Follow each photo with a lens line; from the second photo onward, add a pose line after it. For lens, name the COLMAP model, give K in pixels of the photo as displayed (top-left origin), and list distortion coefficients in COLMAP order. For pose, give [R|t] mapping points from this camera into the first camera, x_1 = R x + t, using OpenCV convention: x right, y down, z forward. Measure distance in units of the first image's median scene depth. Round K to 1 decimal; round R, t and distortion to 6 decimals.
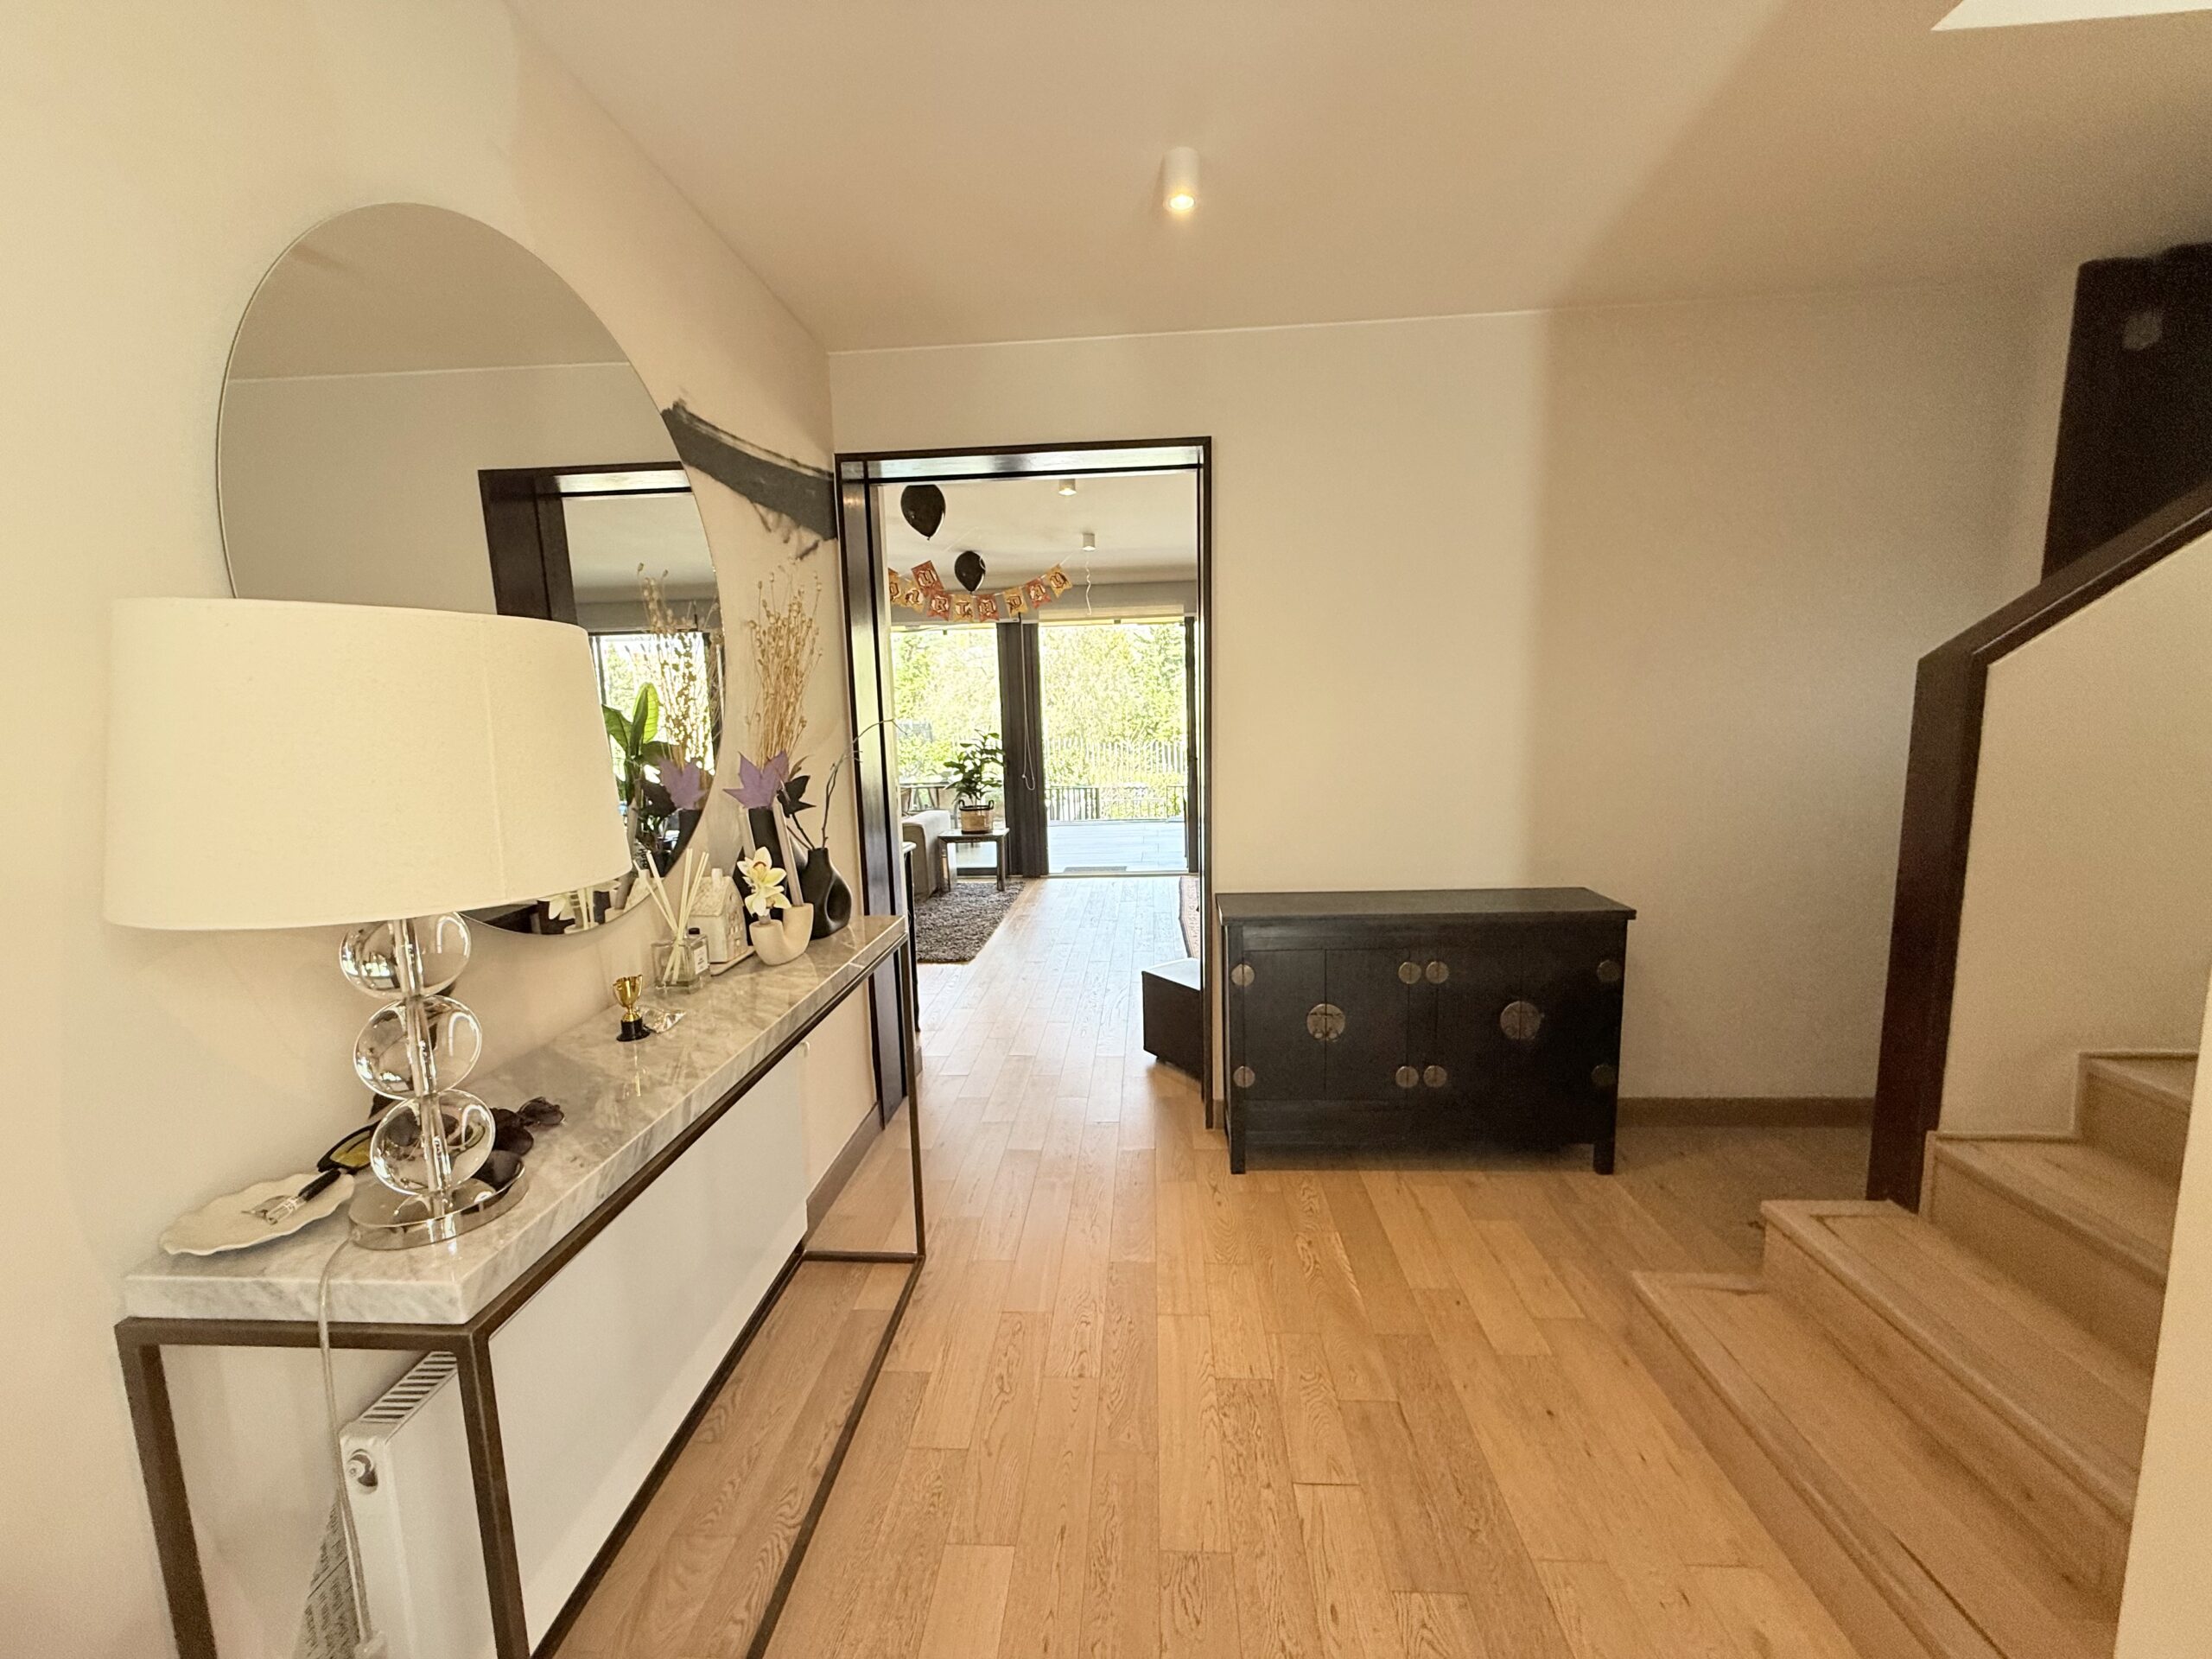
lens RADIAL K [[884.4, 0, 1097.0], [0, 884.4, 834.0], [0, 0, 1]] dist [0.000149, 0.000584]
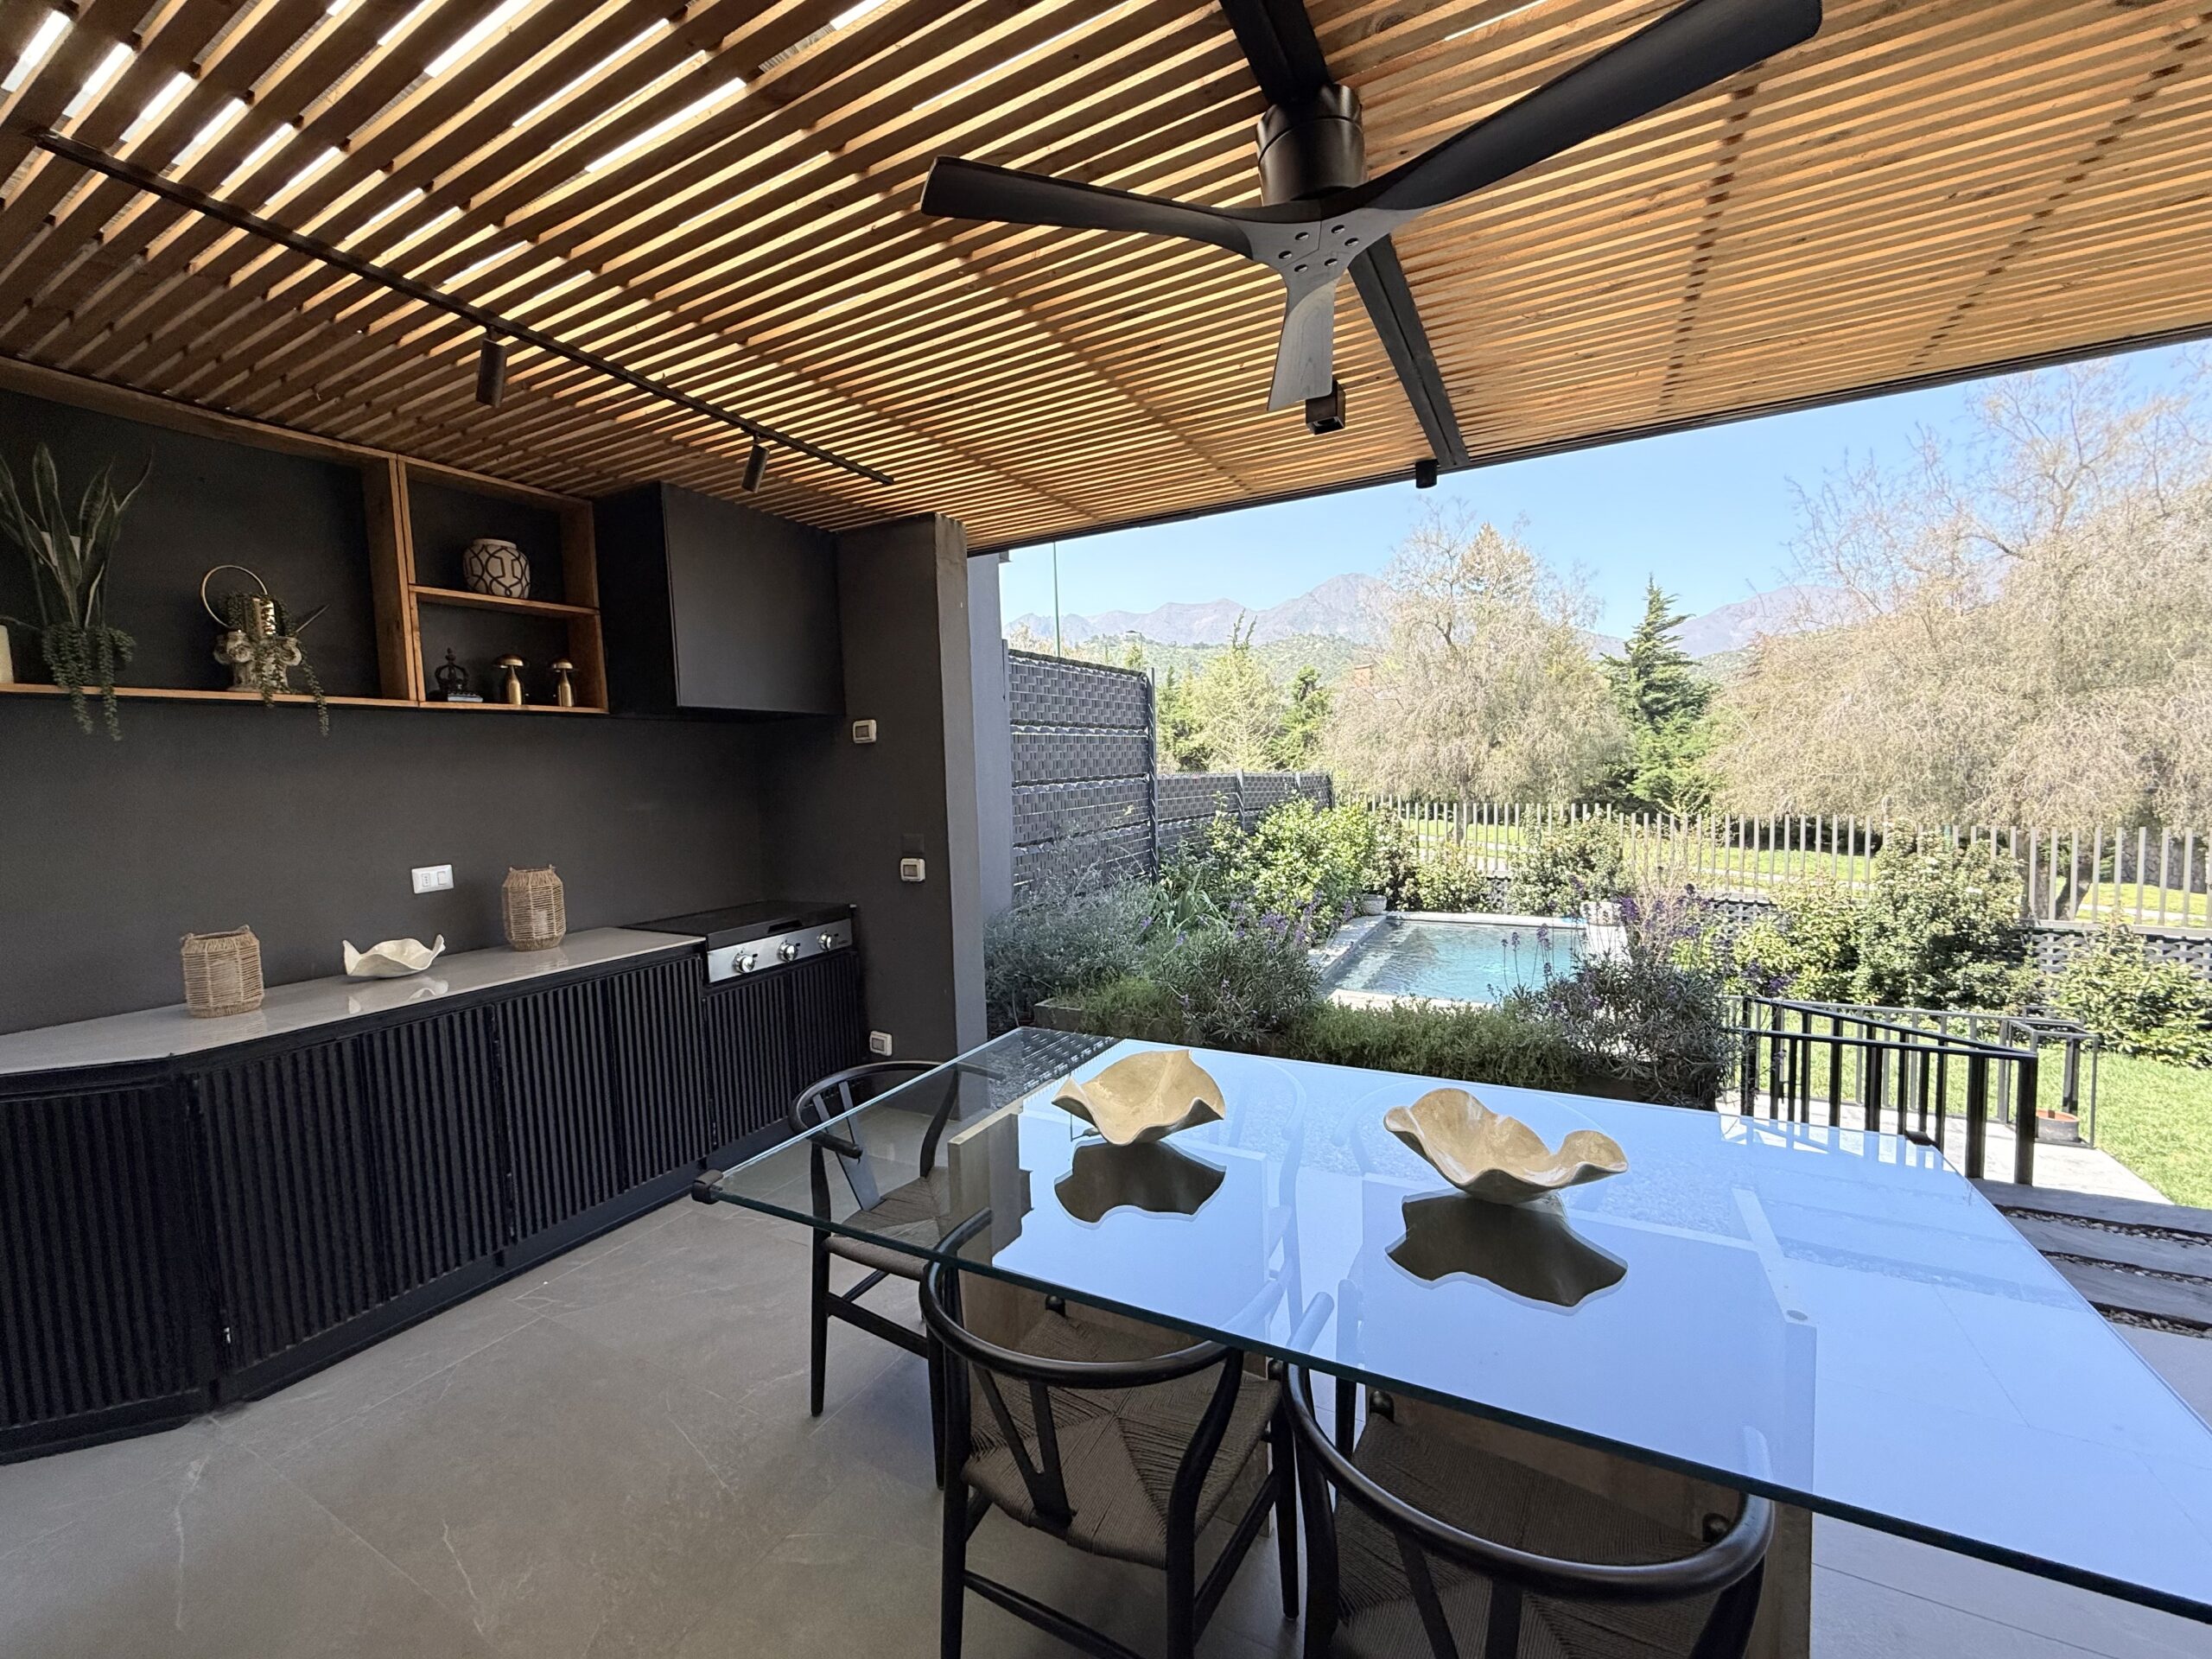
lens RADIAL K [[884.4, 0, 1097.2], [0, 884.4, 831.4], [0, 0, 1]] dist [0.000149, 0.000584]
pose [[0.907947, 0.029809, -0.418024, -0.042277], [-0.052353, 0.997721, -0.042562, -0.028135], [0.415803, 0.060528, 0.907438, 0.205099]]
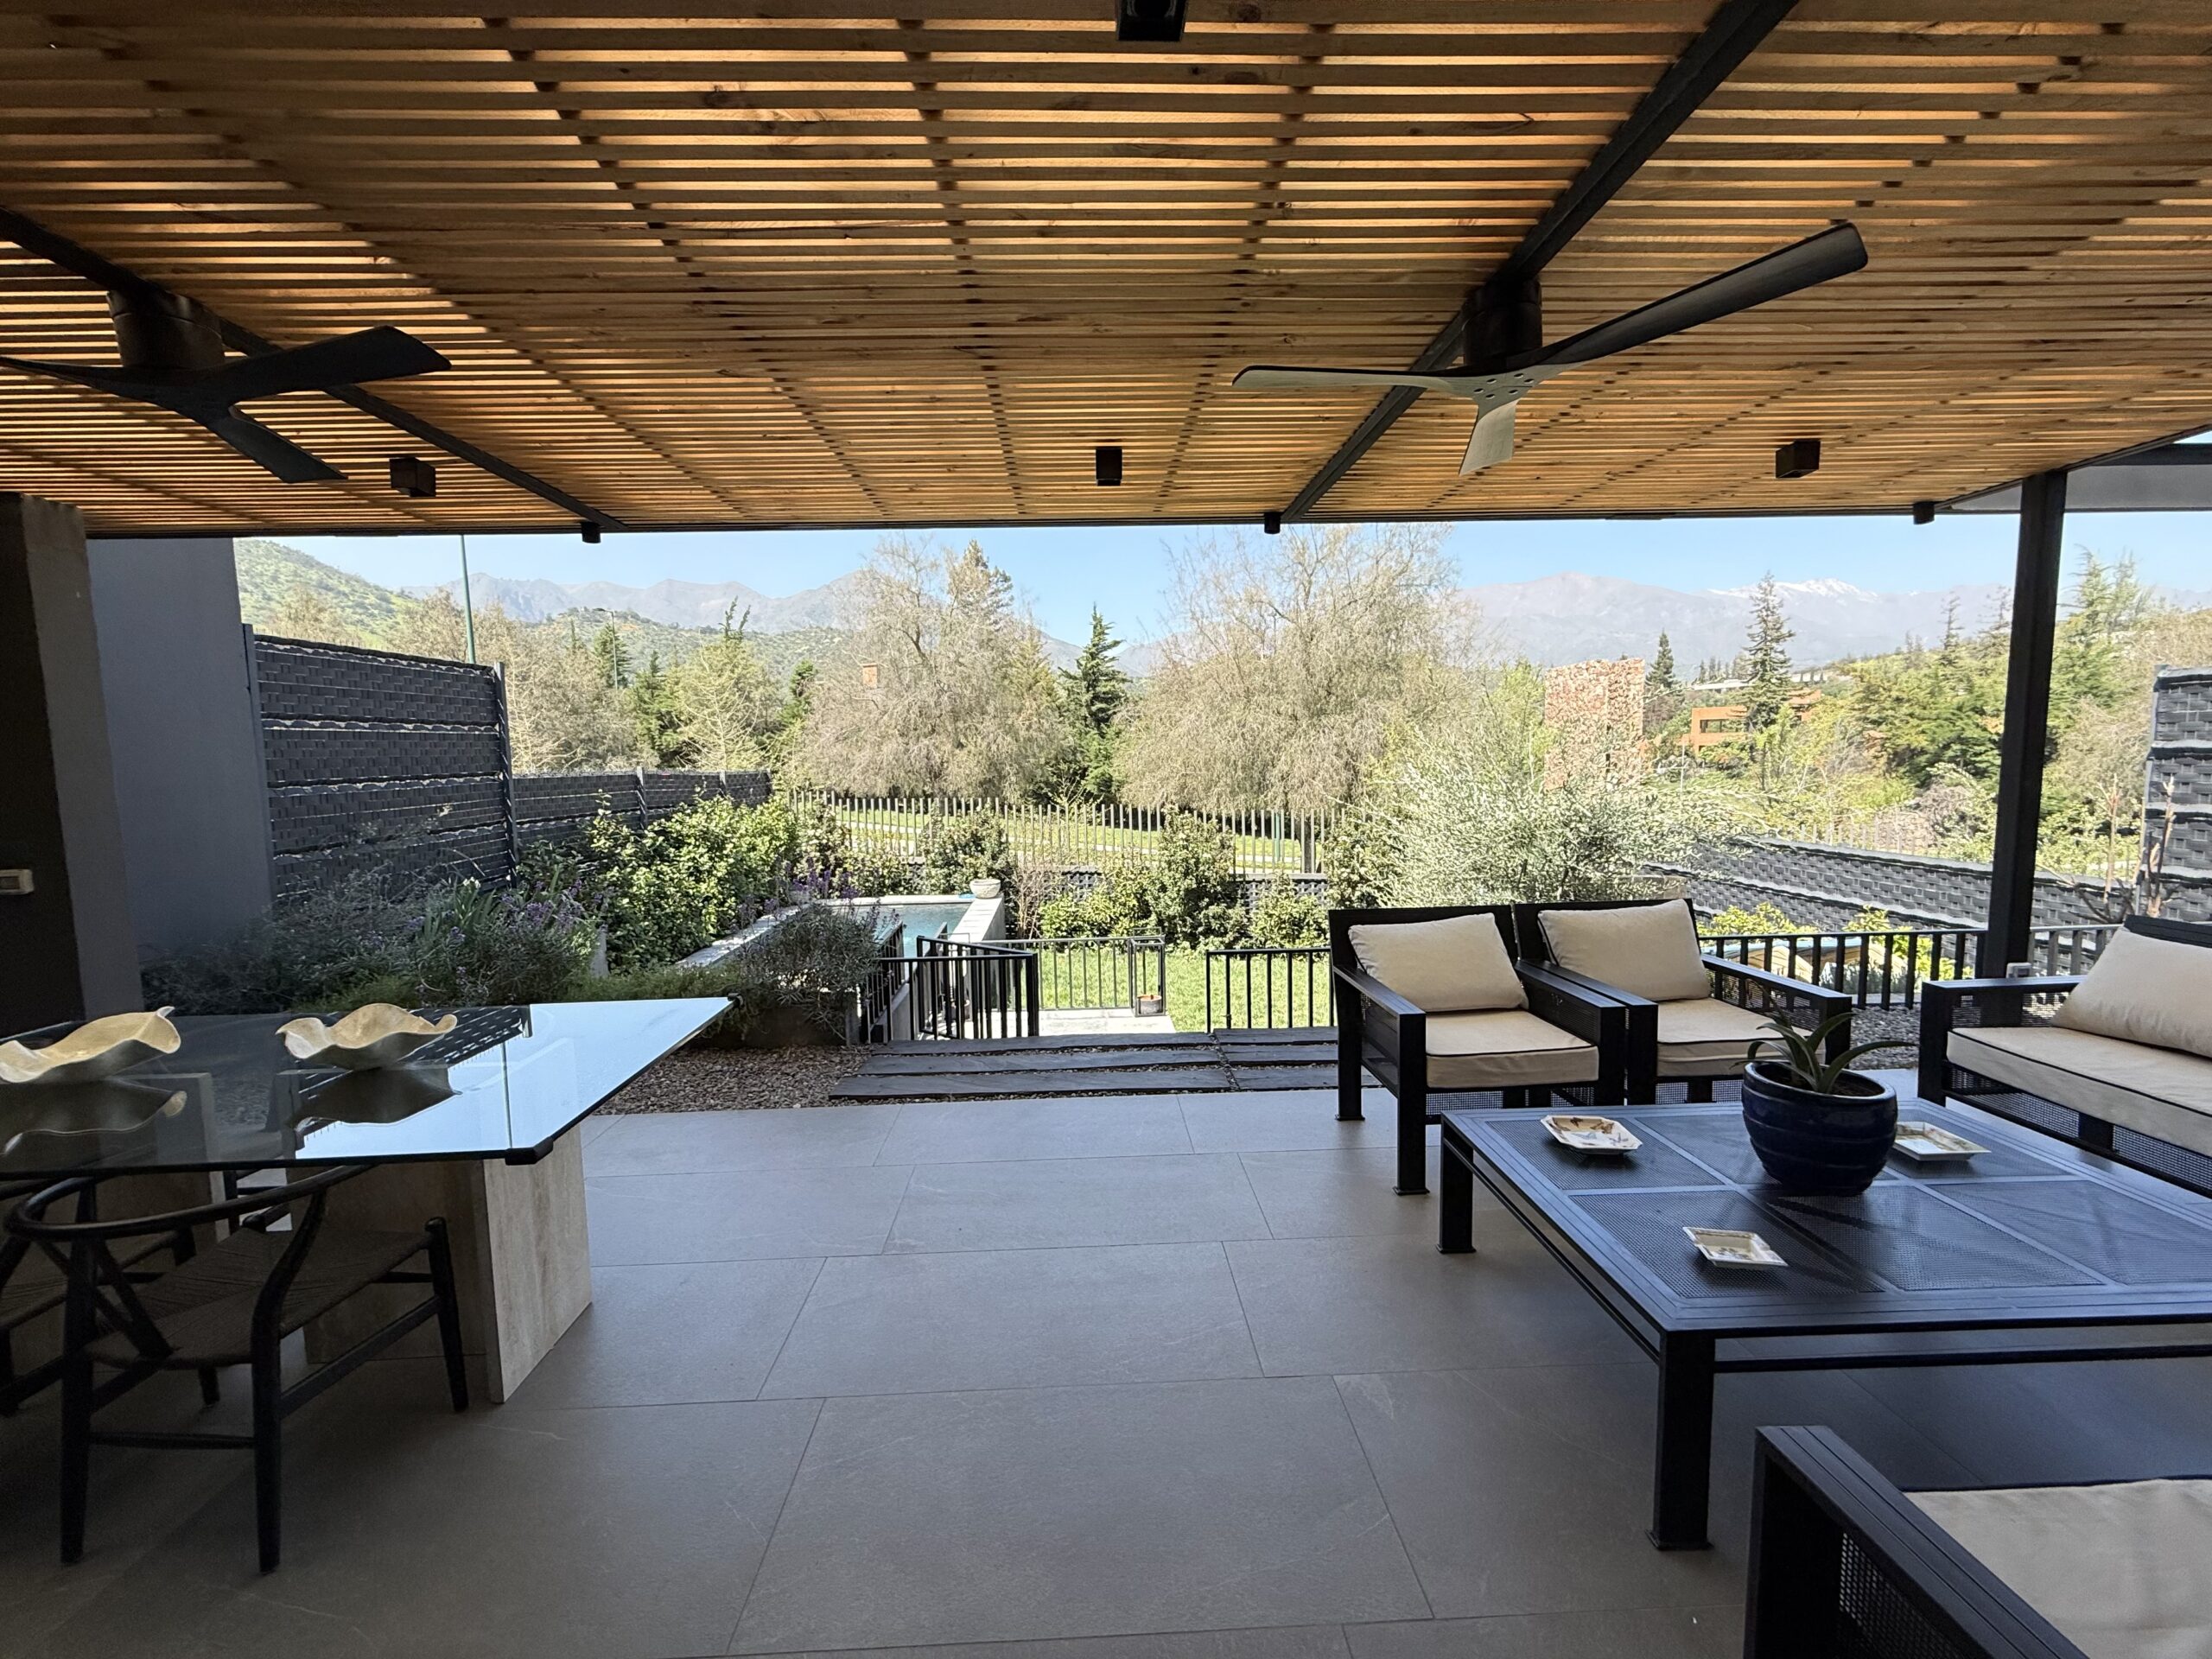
lens RADIAL K [[884.4, 0, 1100.1], [0, 884.4, 831.3], [0, 0, 1]] dist [0.000149, 0.000584]
pose [[0.995435, -0.000283, 0.095440, -0.002150], [0.005162, 0.998692, -0.050876, -0.026943], [-0.095301, 0.051137, 0.994134, 0.186675]]
